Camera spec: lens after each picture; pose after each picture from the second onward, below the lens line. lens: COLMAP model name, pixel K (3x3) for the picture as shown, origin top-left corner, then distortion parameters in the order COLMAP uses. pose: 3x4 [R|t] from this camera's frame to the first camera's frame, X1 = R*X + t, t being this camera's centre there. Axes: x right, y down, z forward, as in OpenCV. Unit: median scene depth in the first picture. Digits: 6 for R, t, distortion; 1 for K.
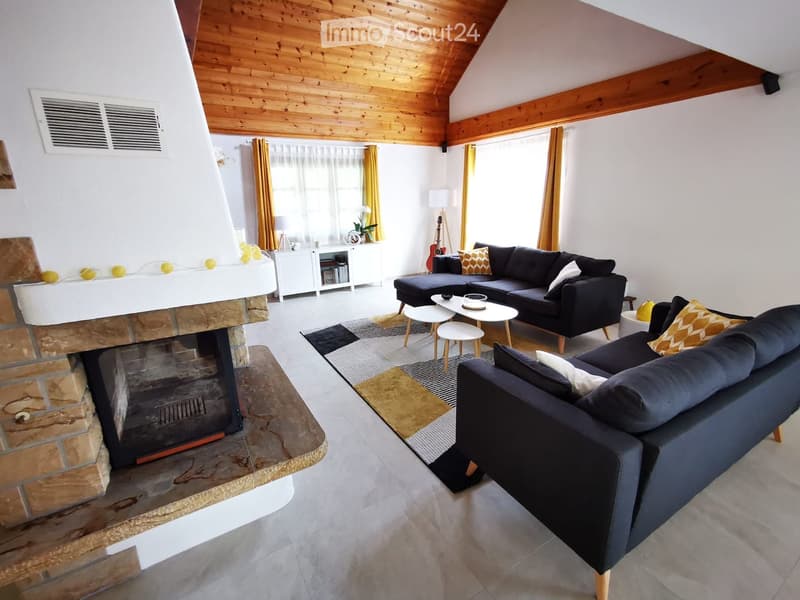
lens RADIAL K [[363.3, 0, 400.0], [0, 363.3, 300.0], [0, 0, 1]] dist [-0.000232, 0.000103]
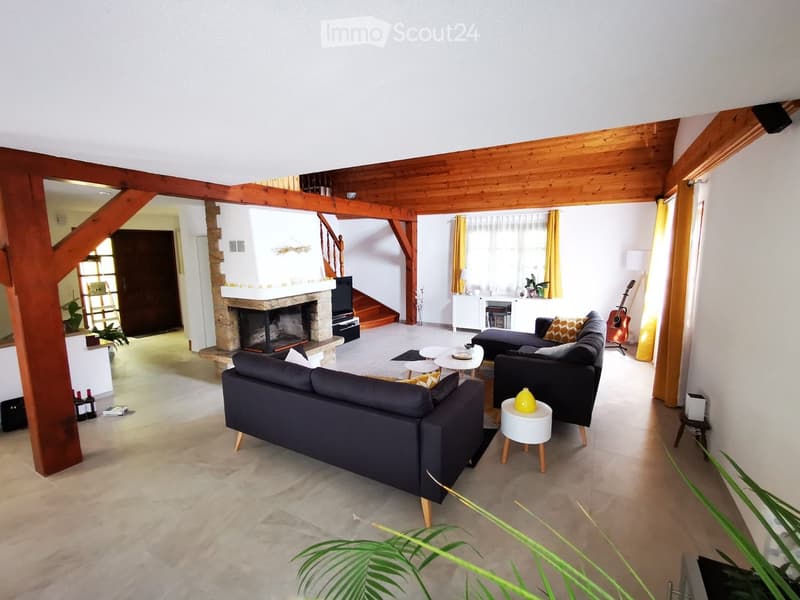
lens RADIAL K [[363.3, 0, 400.0], [0, 363.3, 300.0], [0, 0, 1]] dist [-0.000232, 0.000103]
pose [[0.502911, 0.138194, -0.853219, 0.675221], [-0.234203, 0.971994, 0.019386, -0.084749], [0.832003, 0.190077, 0.521192, 0.118017]]
